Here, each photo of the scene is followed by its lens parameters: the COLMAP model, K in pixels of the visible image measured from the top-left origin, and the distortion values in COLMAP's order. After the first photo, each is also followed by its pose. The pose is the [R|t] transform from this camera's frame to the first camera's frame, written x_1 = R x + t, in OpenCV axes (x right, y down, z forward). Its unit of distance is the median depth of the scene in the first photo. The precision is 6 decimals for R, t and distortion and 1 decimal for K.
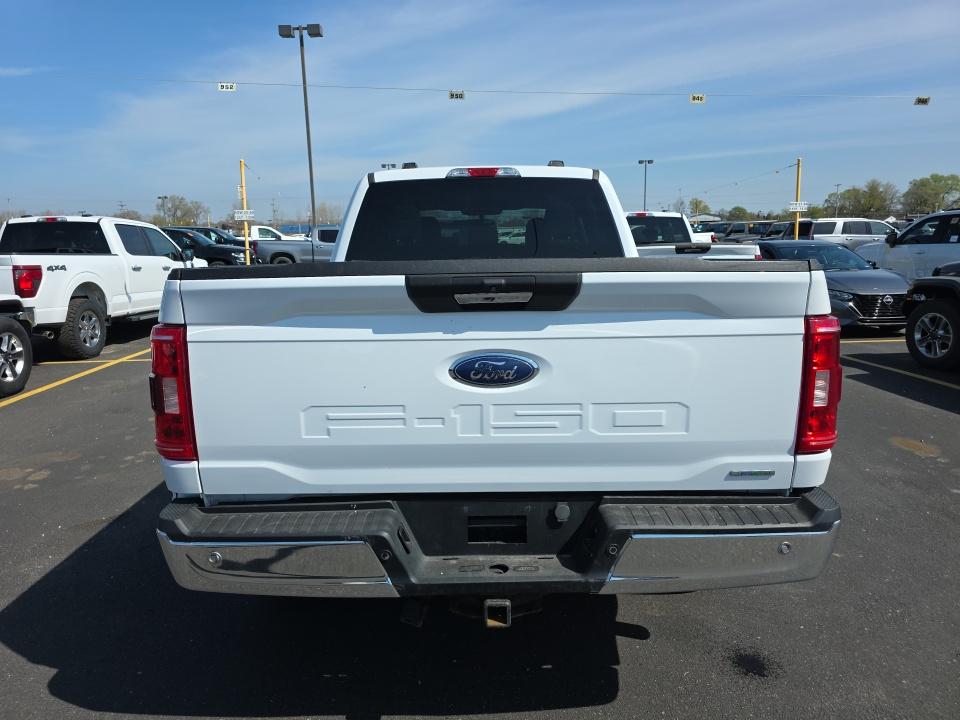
lens RADIAL K [[643.8, 0, 474.6], [0, 643.8, 356.6], [0, 0, 1]] dist [0.052933, -0.042133]
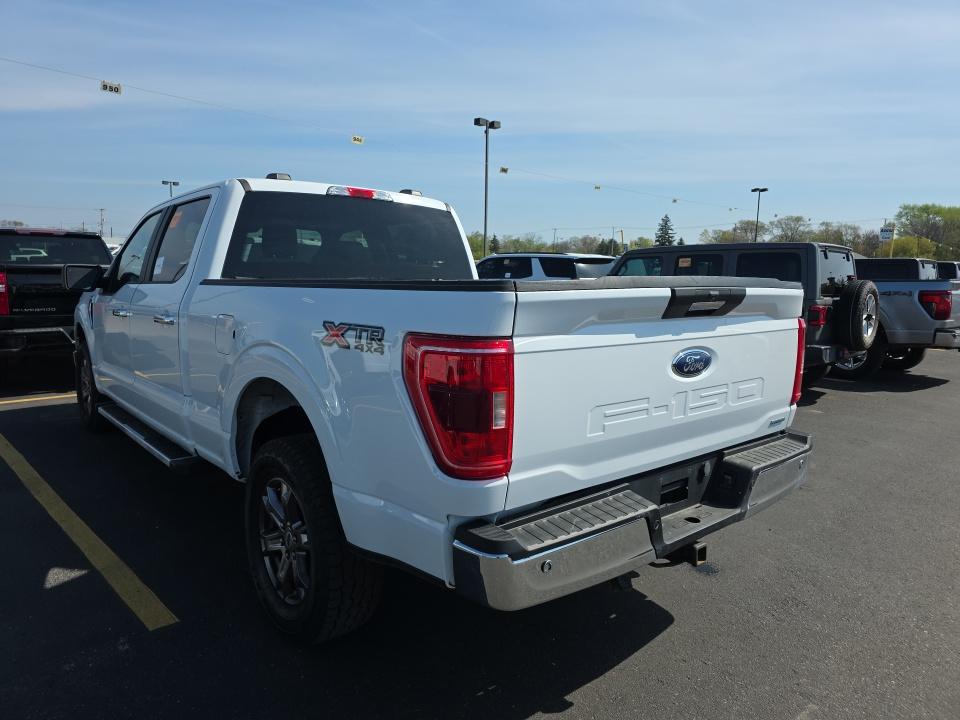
lens RADIAL K [[643.8, 0, 479.5], [0, 643.8, 360.4], [0, 0, 1]] dist [0.052933, -0.042133]
pose [[0.761776, -0.058141, 0.645226, -1.097154], [0.082533, 0.996559, -0.007641, -0.008930], [-0.642562, 0.059073, 0.763953, 0.282246]]
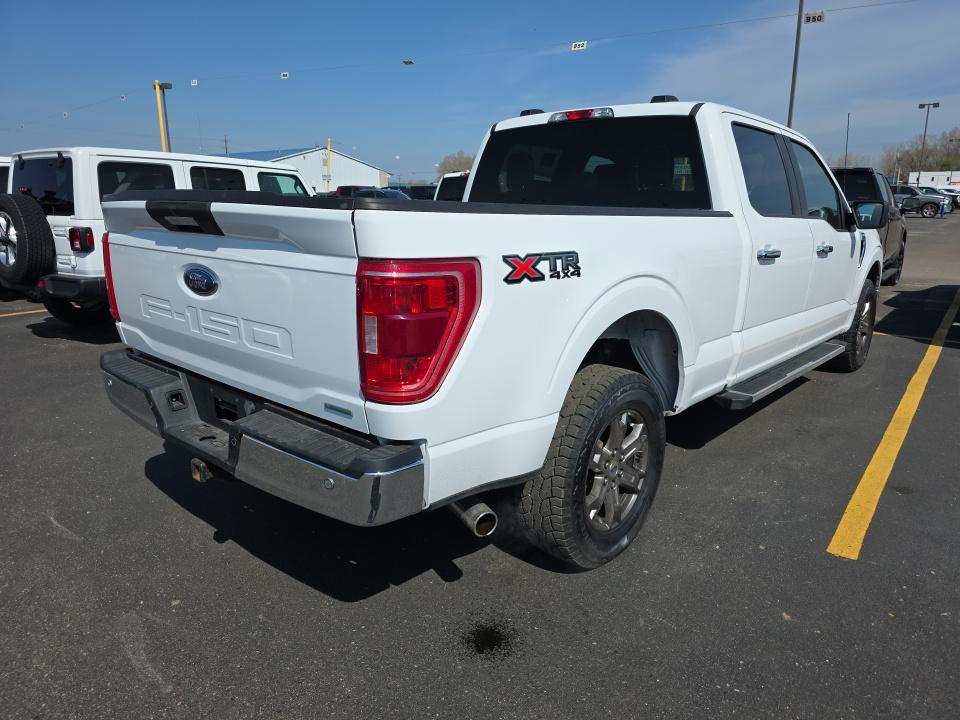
lens RADIAL K [[643.8, 0, 496.8], [0, 643.8, 360.0], [0, 0, 1]] dist [0.052933, -0.042133]
pose [[0.760511, 0.174442, -0.625454, 1.260903], [-0.130666, 0.984647, 0.115742, -0.048155], [0.636042, -0.006297, 0.771629, 0.380860]]
